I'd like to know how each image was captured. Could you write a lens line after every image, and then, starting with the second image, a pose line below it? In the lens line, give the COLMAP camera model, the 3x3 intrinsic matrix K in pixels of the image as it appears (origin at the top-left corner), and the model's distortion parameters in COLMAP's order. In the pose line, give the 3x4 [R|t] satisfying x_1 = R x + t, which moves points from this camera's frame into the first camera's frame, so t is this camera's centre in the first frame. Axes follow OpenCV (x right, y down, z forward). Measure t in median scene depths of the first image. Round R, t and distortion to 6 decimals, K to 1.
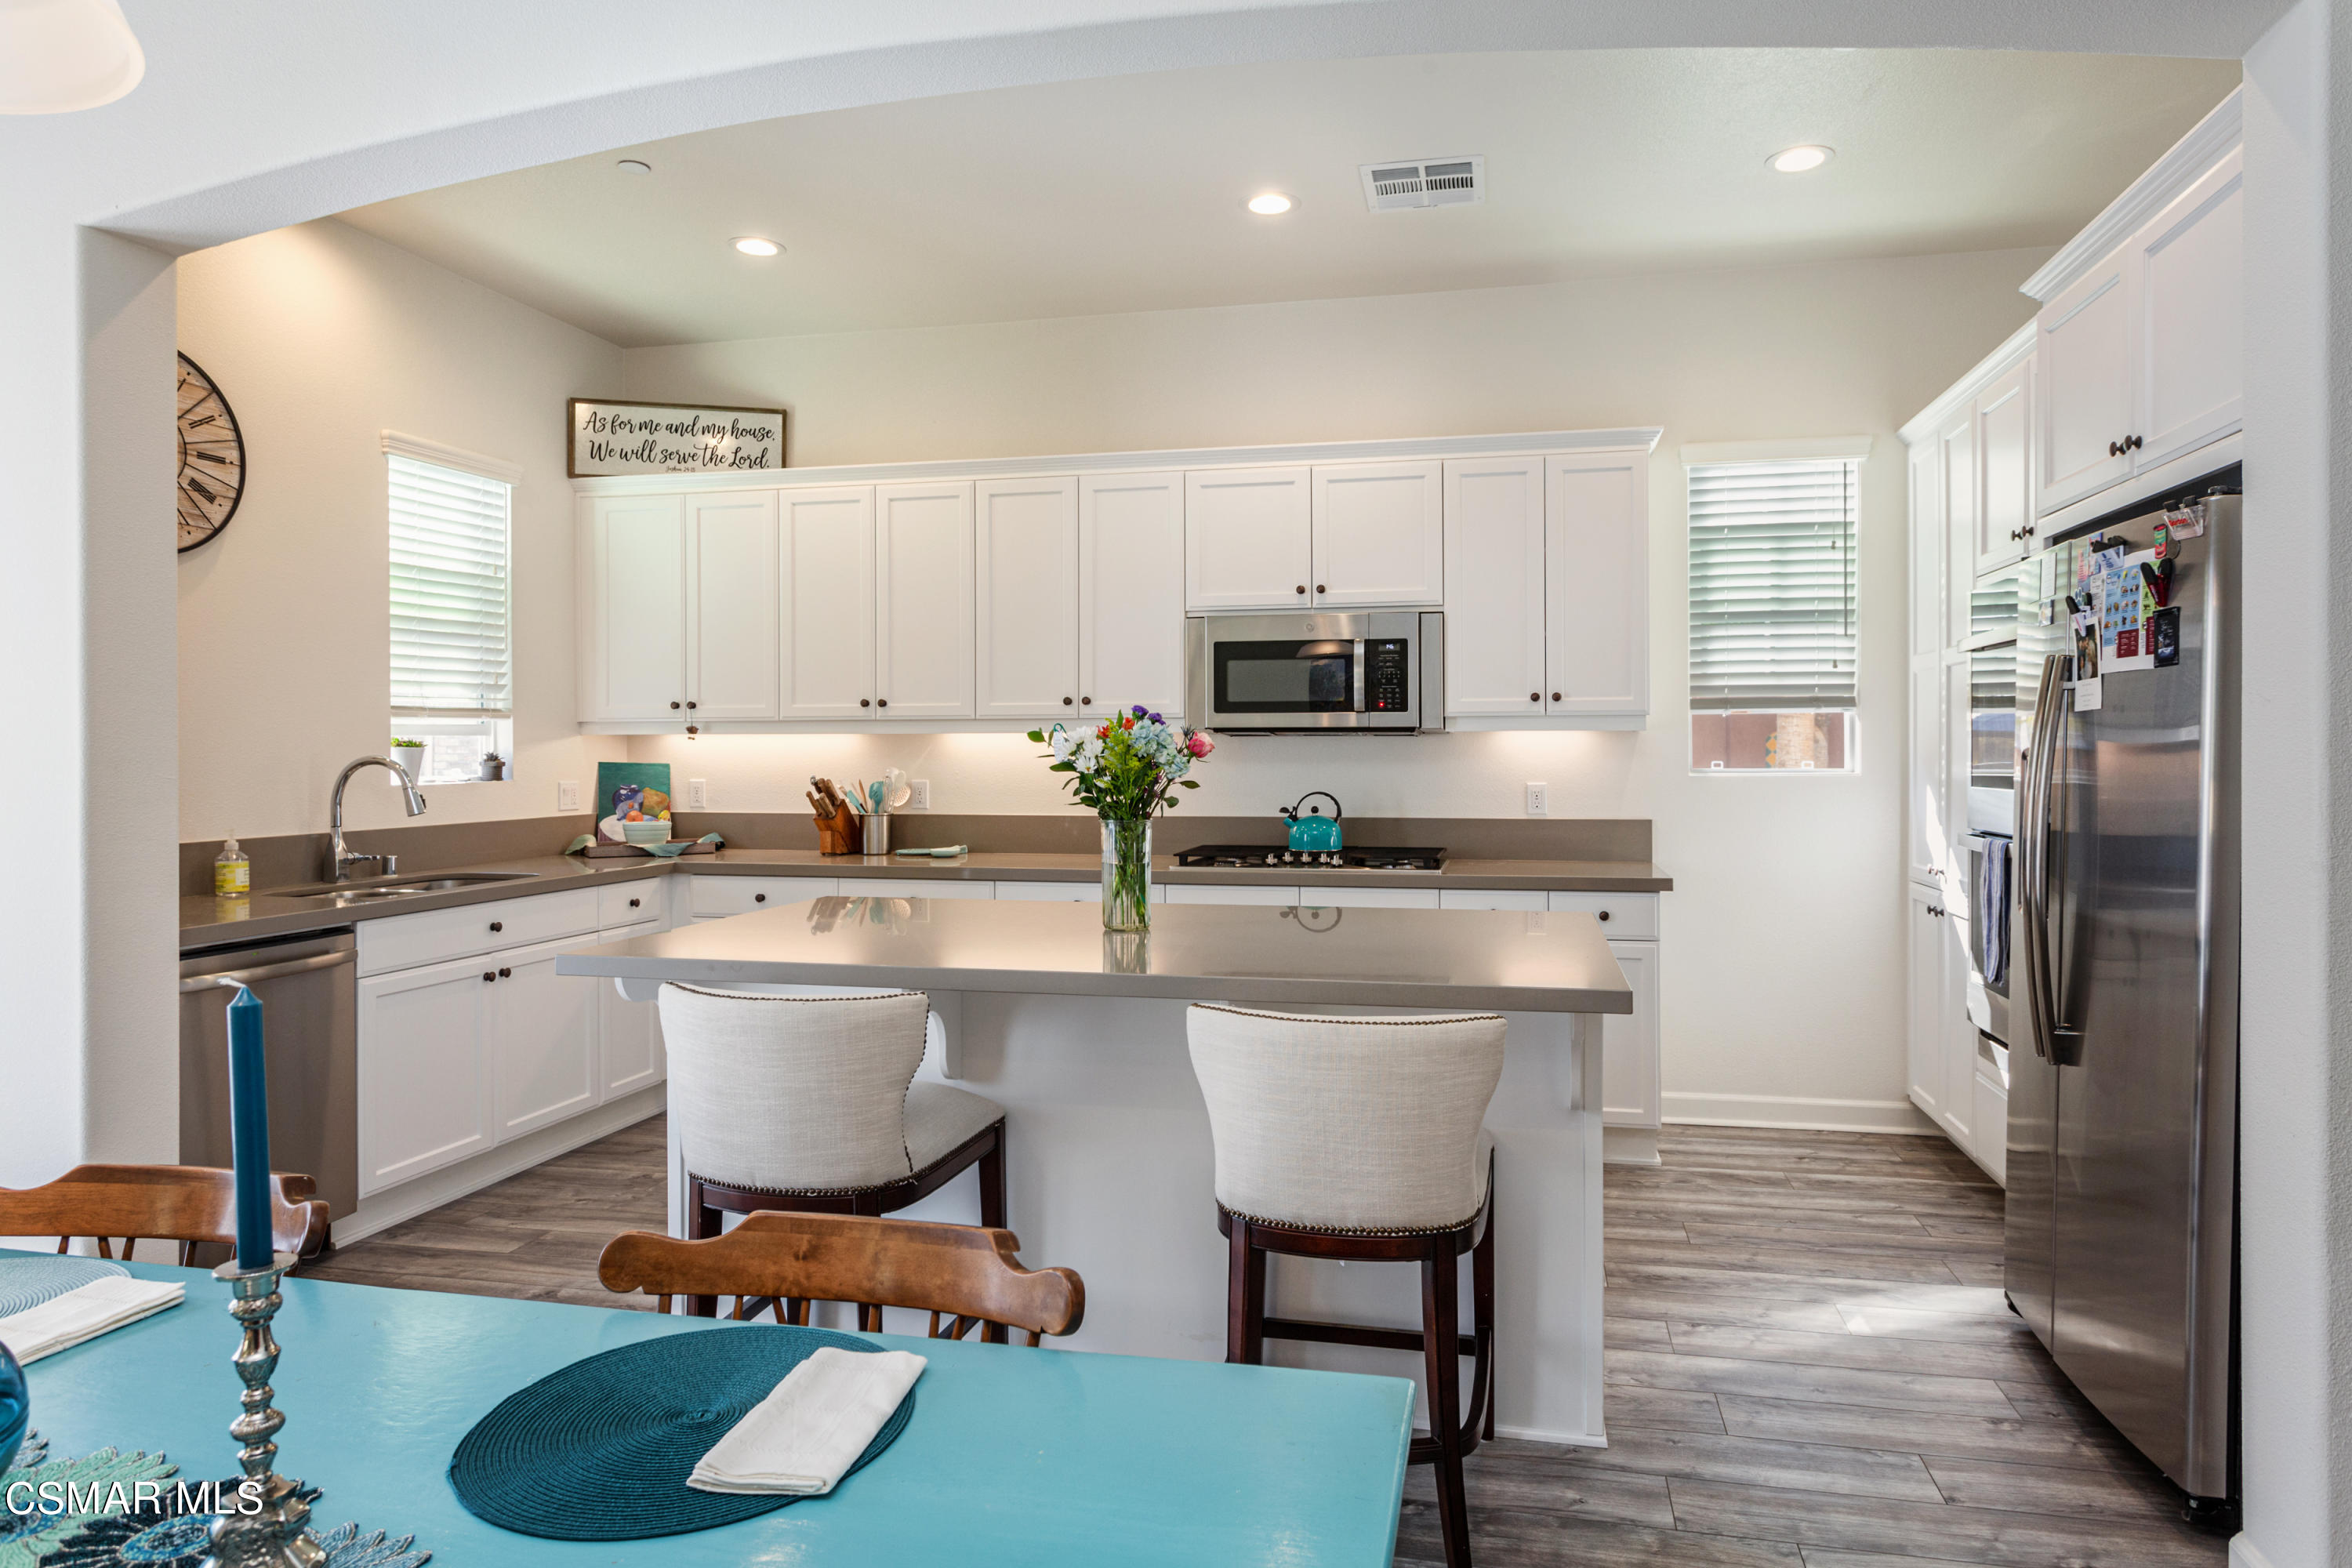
lens RADIAL K [[1390.4, 0, 1223.7], [0, 1390.4, 760.3], [0, 0, 1]] dist [0.010730, 0.002139]
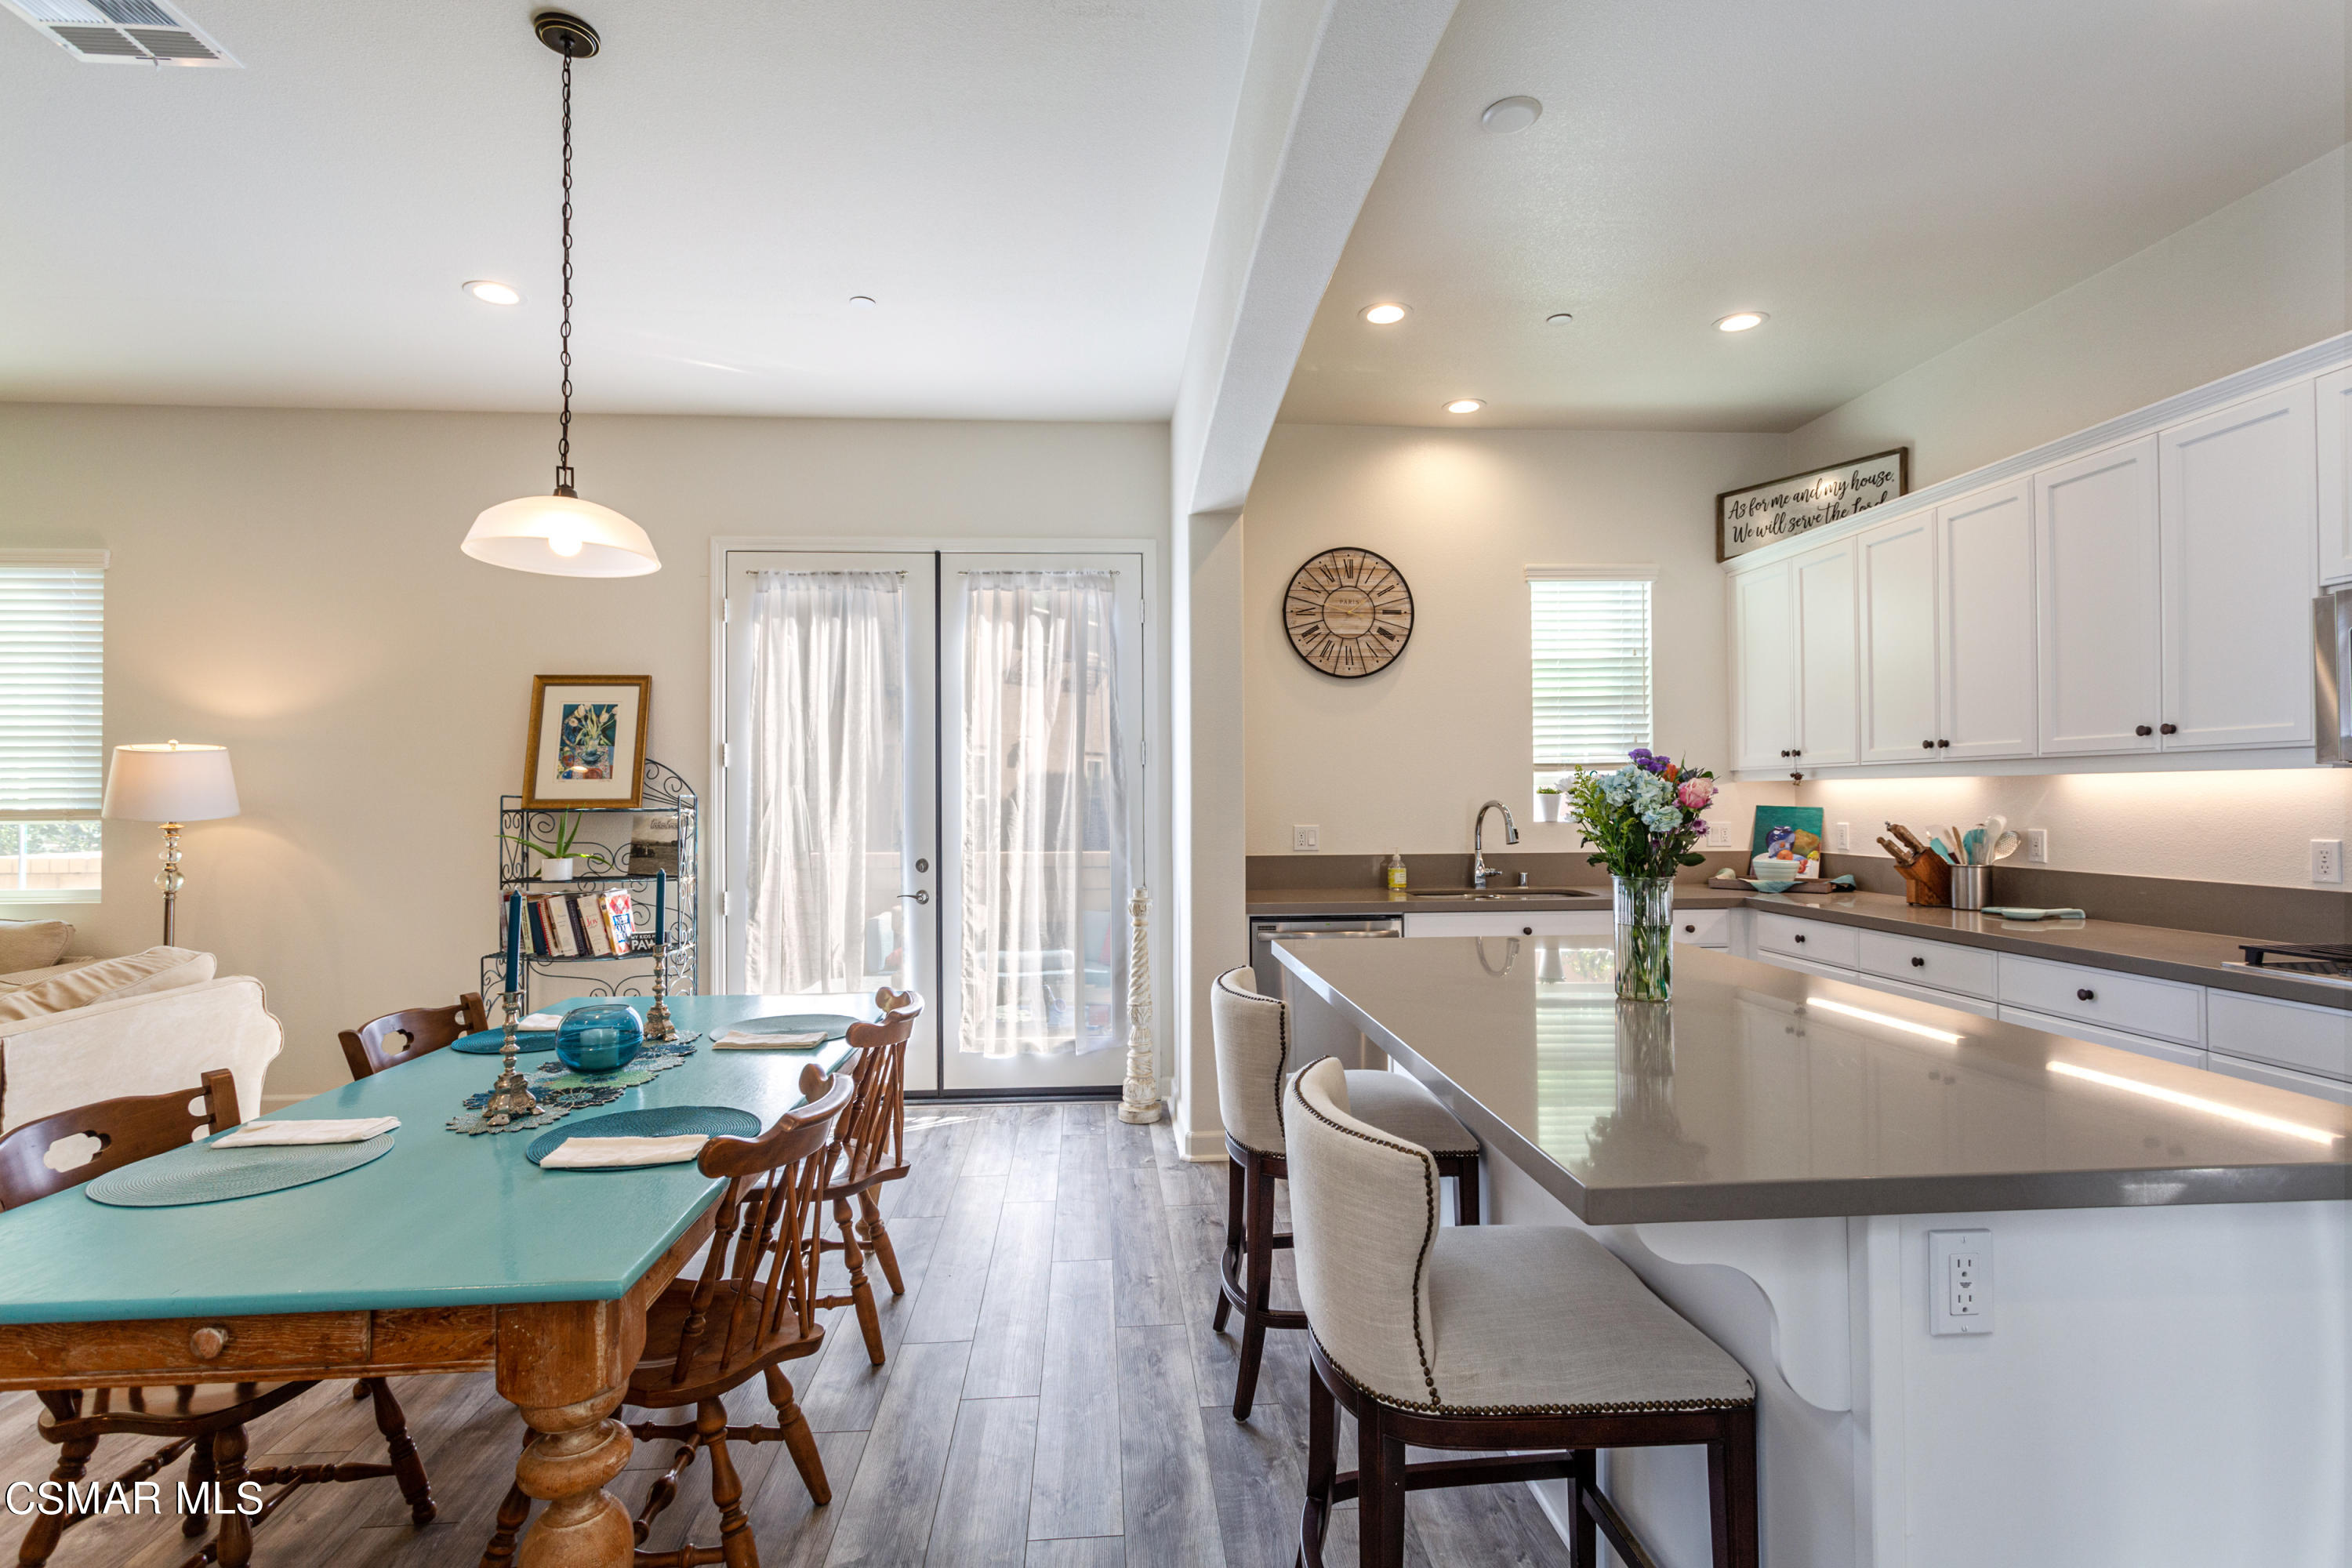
lens RADIAL K [[1150.7, 0, 1177.6], [0, 1150.7, 779.9], [0, 0, 1]] dist [0.004233, 0.003385]
pose [[0.283692, -0.015482, -0.958791, 0.344775], [-0.000985, 0.999864, -0.016436, -0.003835], [0.958915, 0.005608, 0.283638, 0.305548]]
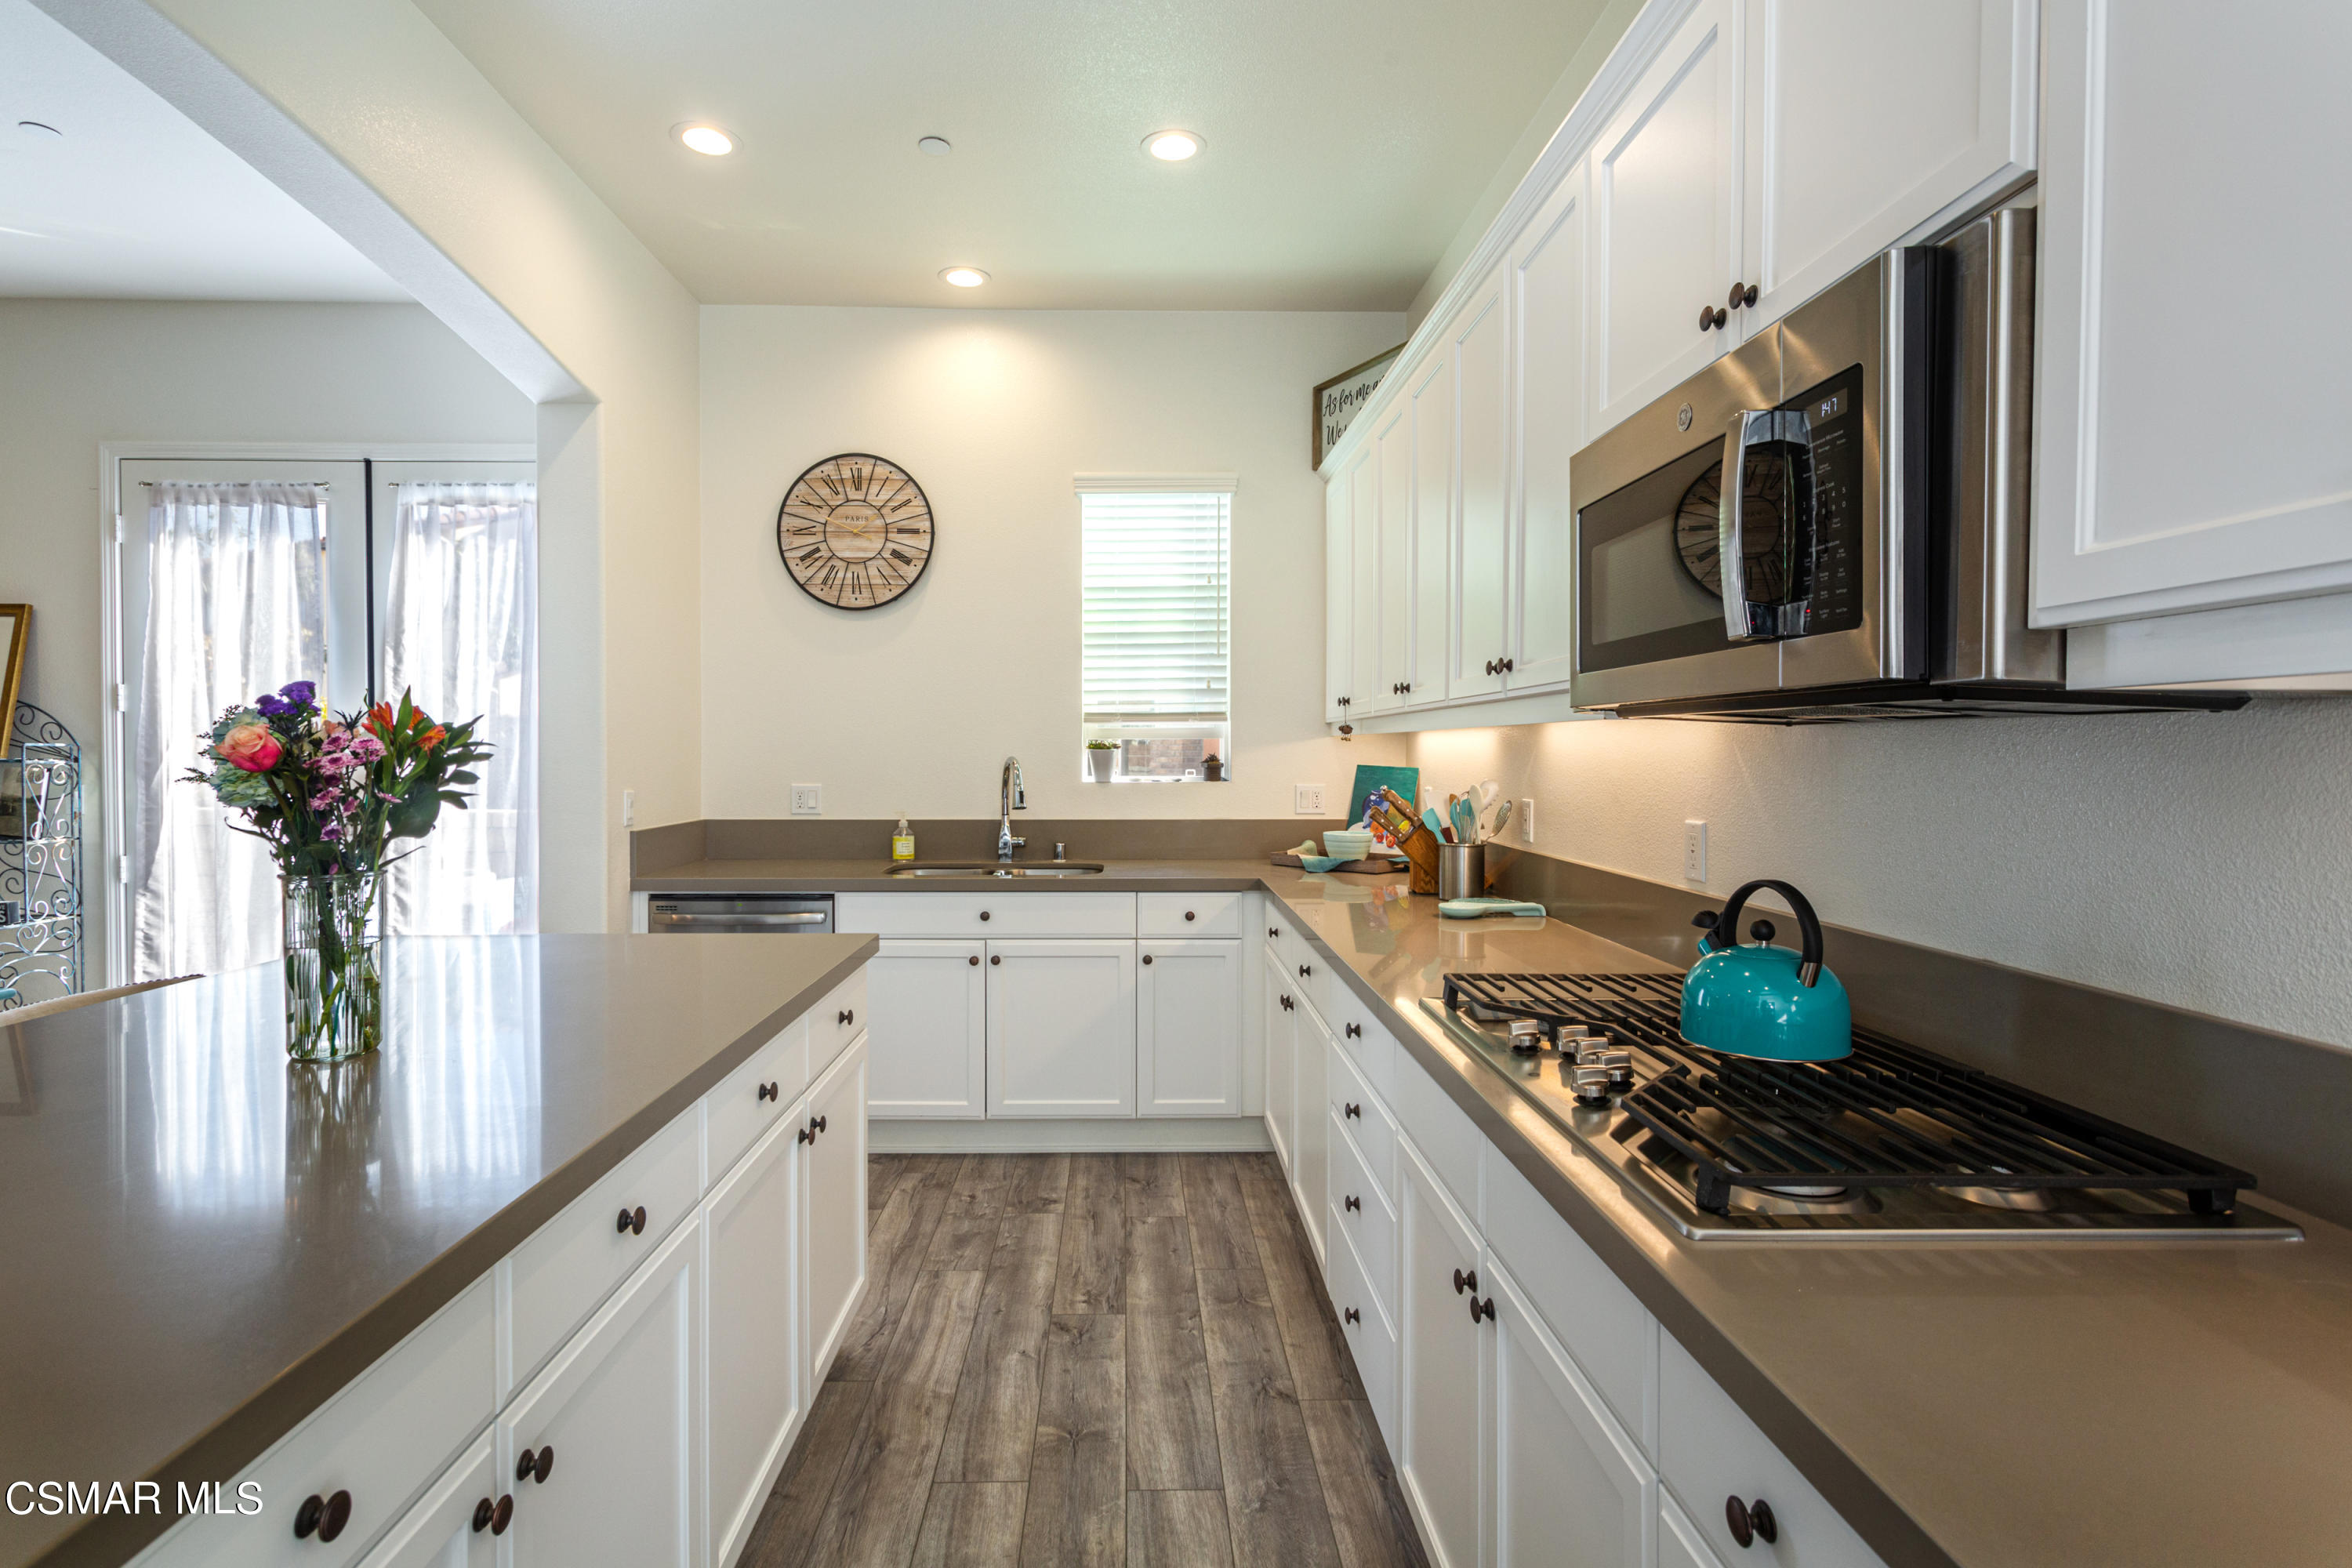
lens RADIAL K [[1150.7, 0, 1182.0], [0, 1150.7, 773.0], [0, 0, 1]] dist [0.004233, 0.003385]
pose [[0.230391, 0.021025, -0.972871, 0.306515], [-0.008051, 0.999774, 0.019700, -0.008083], [0.973065, 0.003294, 0.230508, 0.764728]]
